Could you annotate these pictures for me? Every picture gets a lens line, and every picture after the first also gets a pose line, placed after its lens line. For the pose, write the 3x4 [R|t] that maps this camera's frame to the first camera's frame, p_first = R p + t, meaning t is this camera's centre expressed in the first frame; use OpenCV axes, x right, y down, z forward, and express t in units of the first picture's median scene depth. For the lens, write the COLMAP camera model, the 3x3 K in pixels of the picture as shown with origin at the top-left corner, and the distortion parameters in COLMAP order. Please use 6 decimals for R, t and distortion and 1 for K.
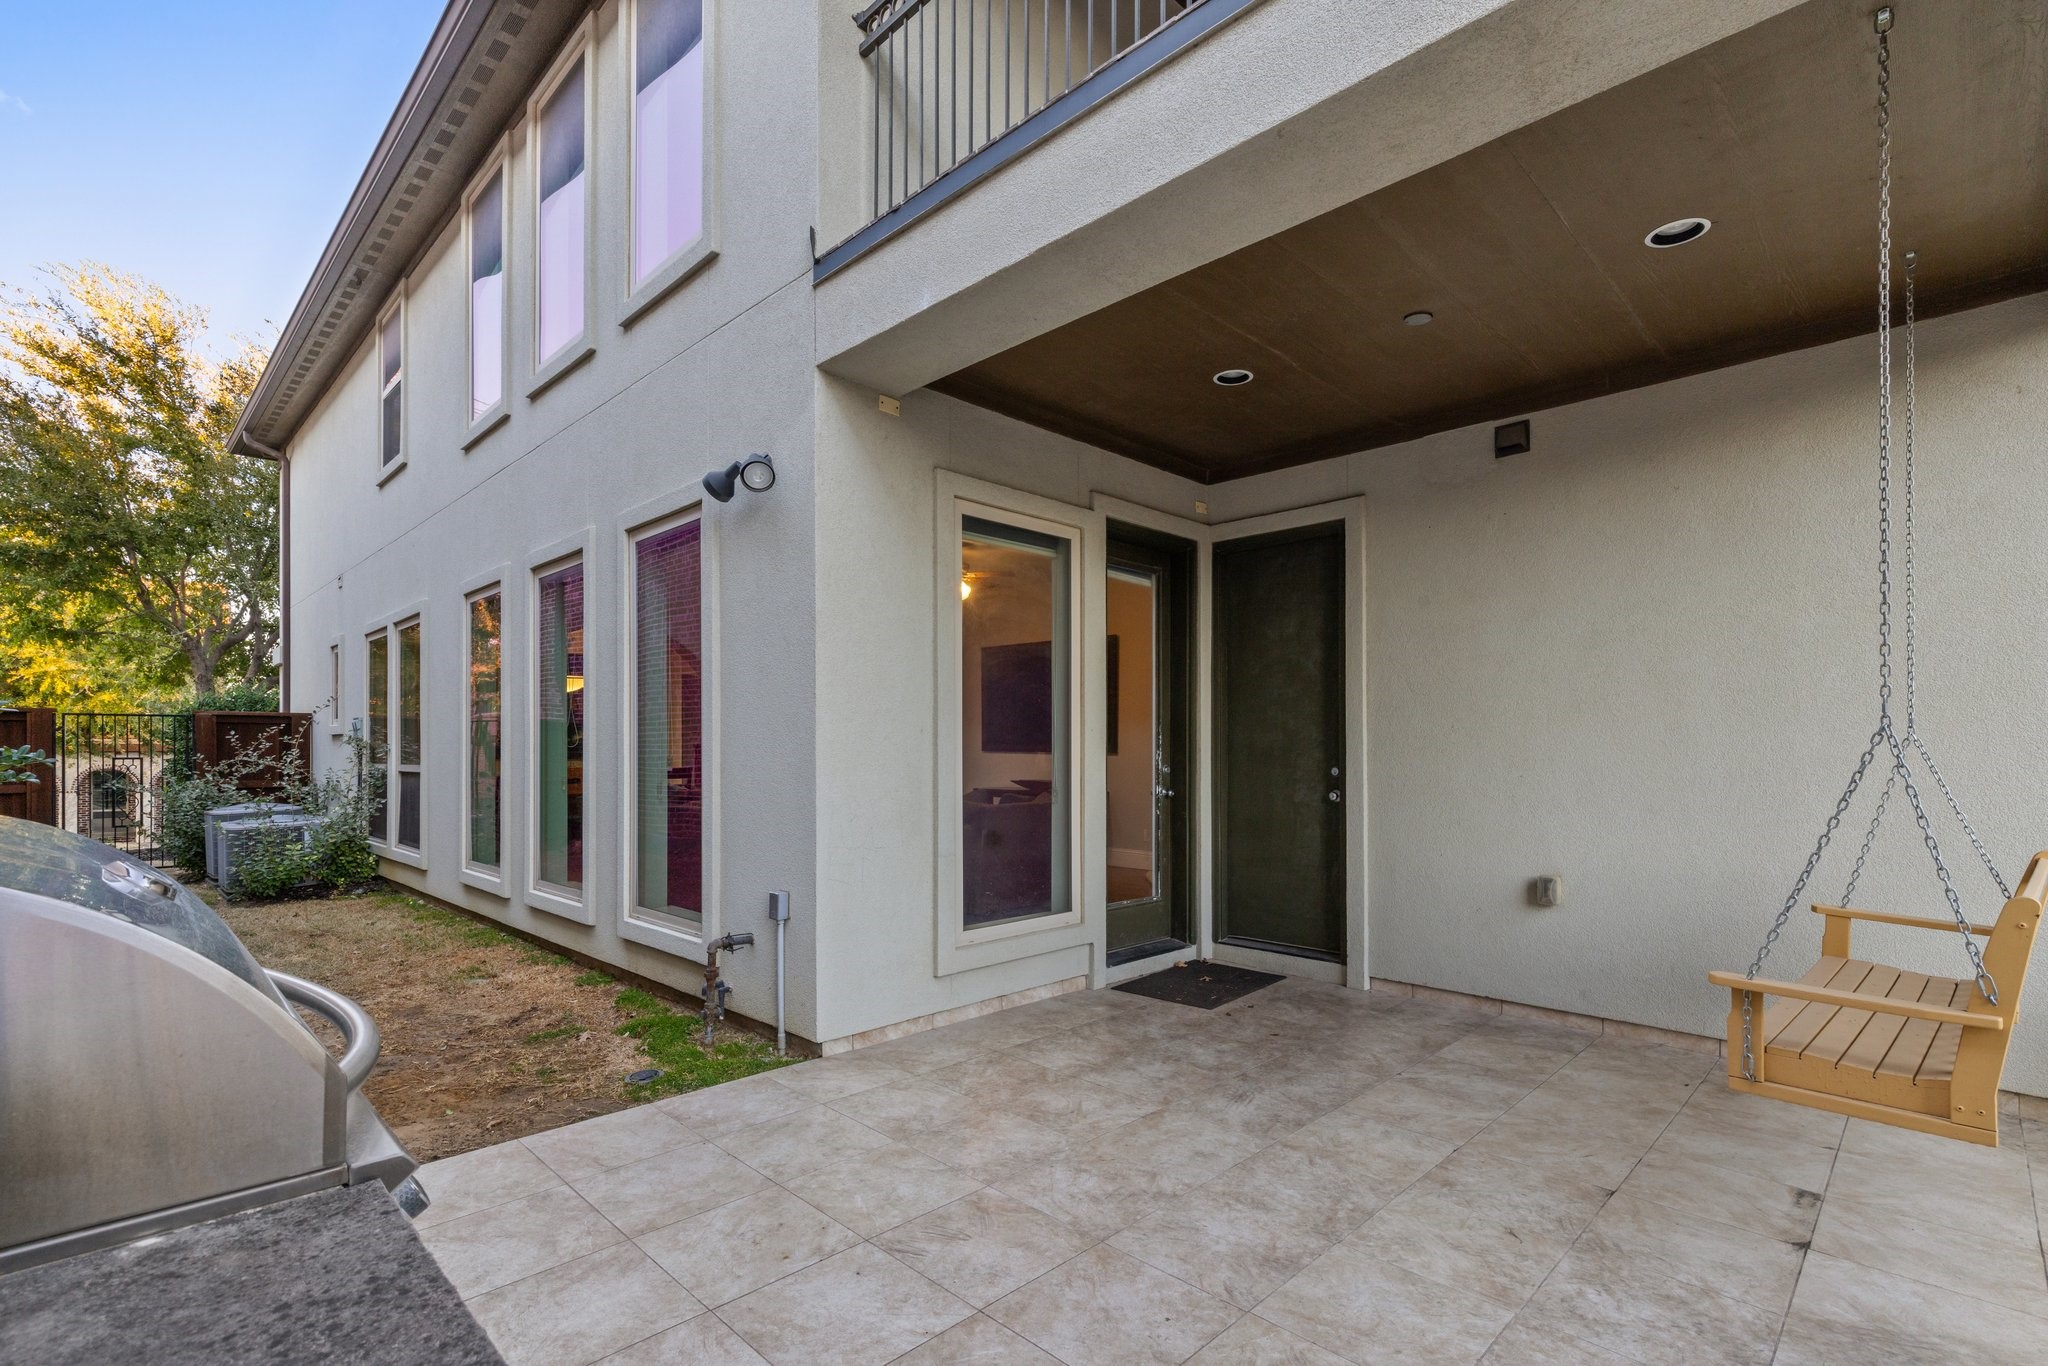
lens RADIAL K [[926.2, 0, 1055.0], [0, 926.2, 739.6], [0, 0, 1]] dist [0.010941, -0.003042]
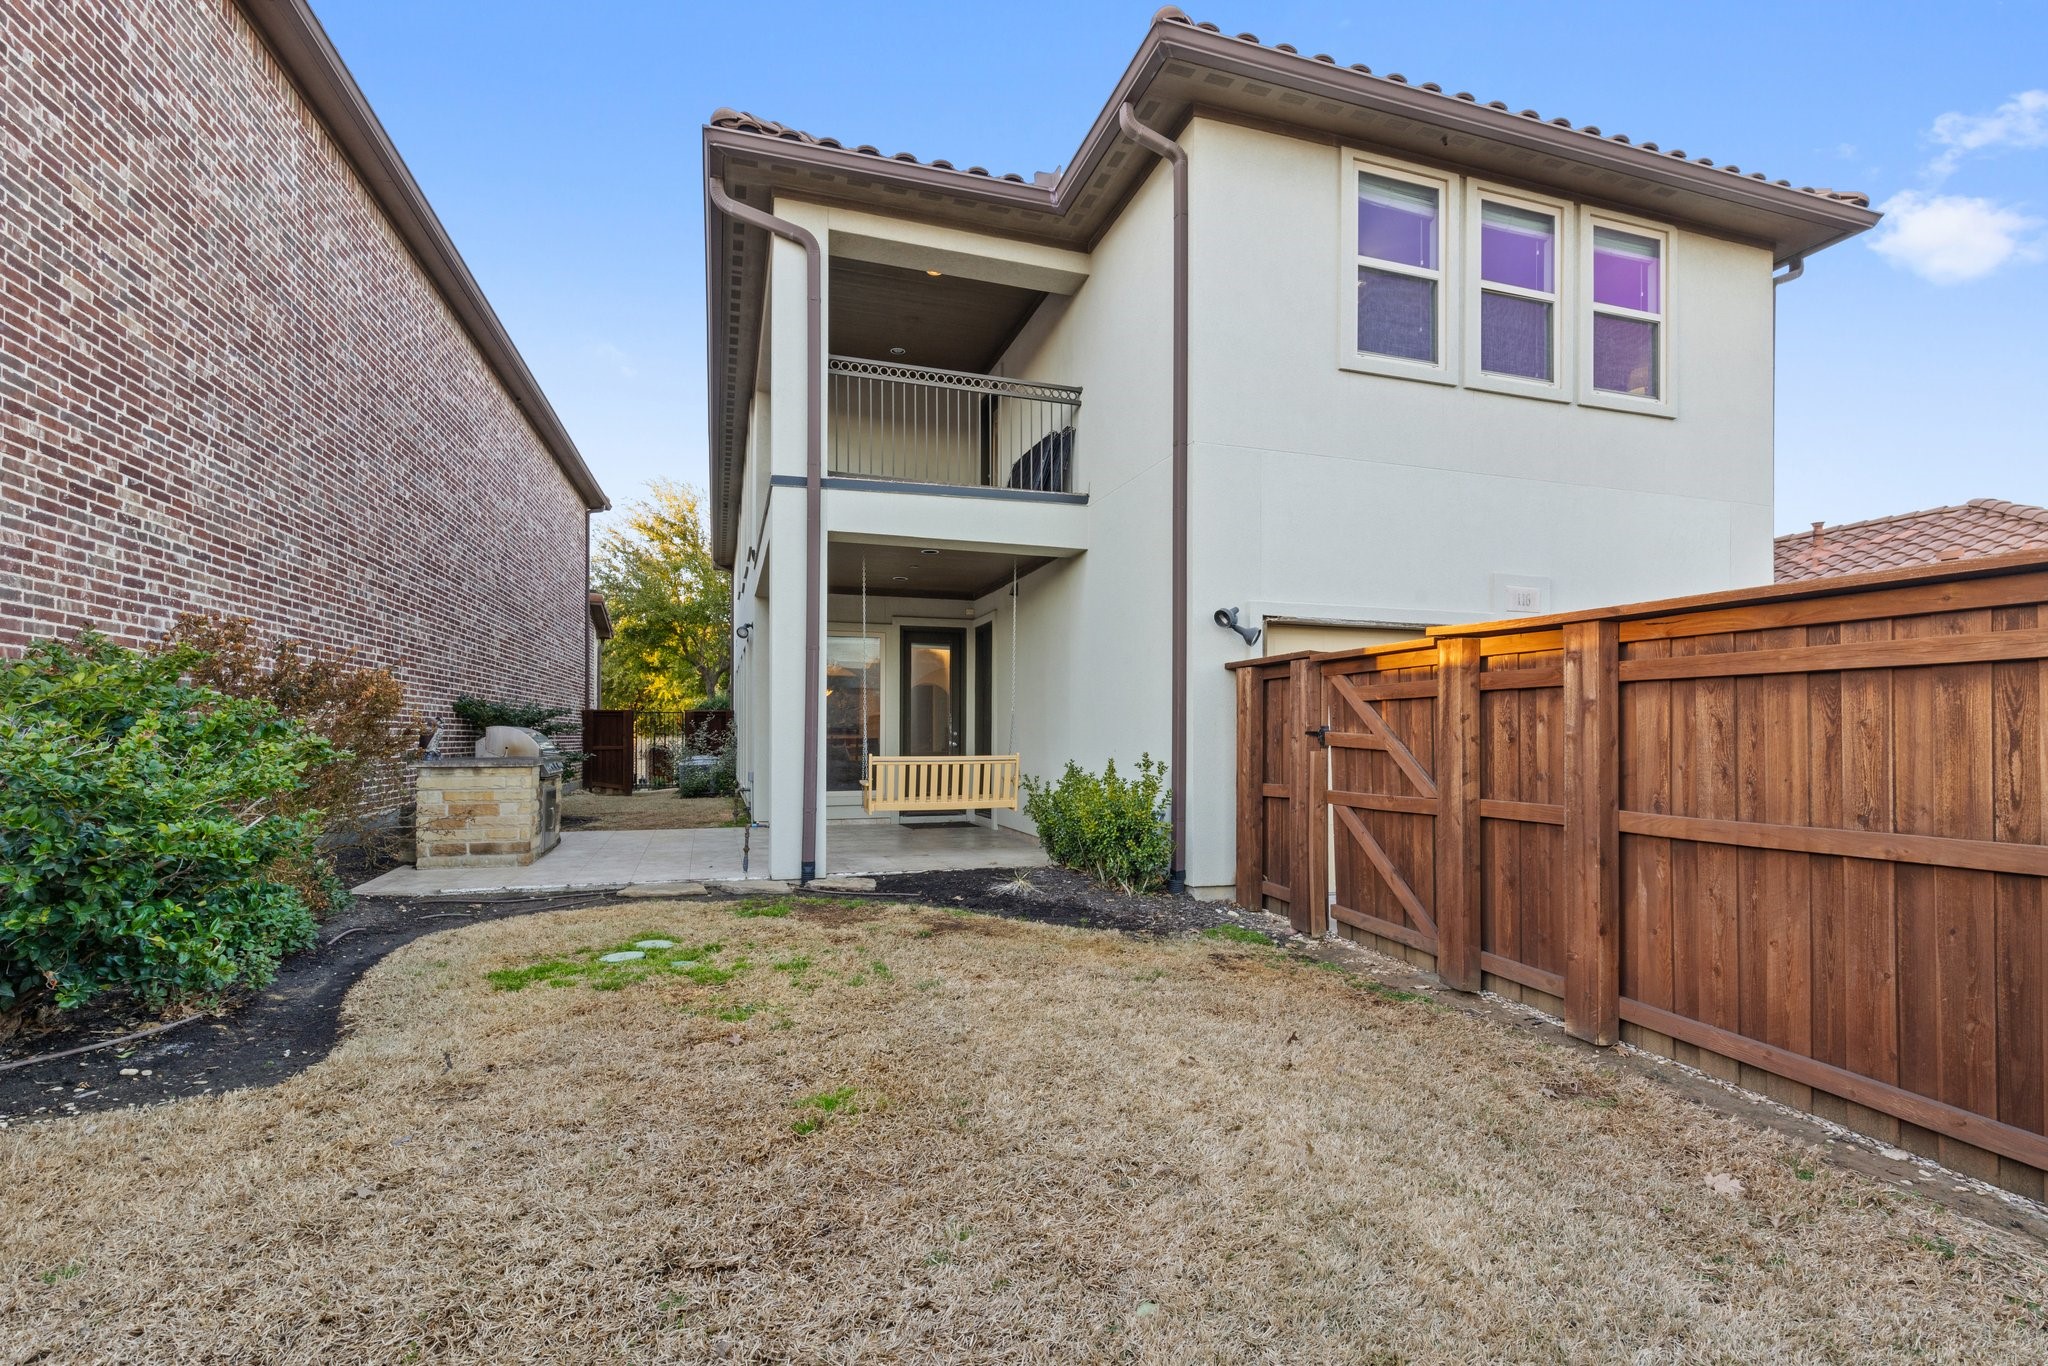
lens RADIAL K [[926.2, 0, 1038.6], [0, 926.2, 724.8], [0, 0, 1]] dist [0.010941, -0.003042]
pose [[0.891685, -0.005678, -0.452621, 0.504406], [0.005078, 0.999984, -0.002540, 0.007559], [0.452628, -0.000034, 0.891699, -0.336409]]
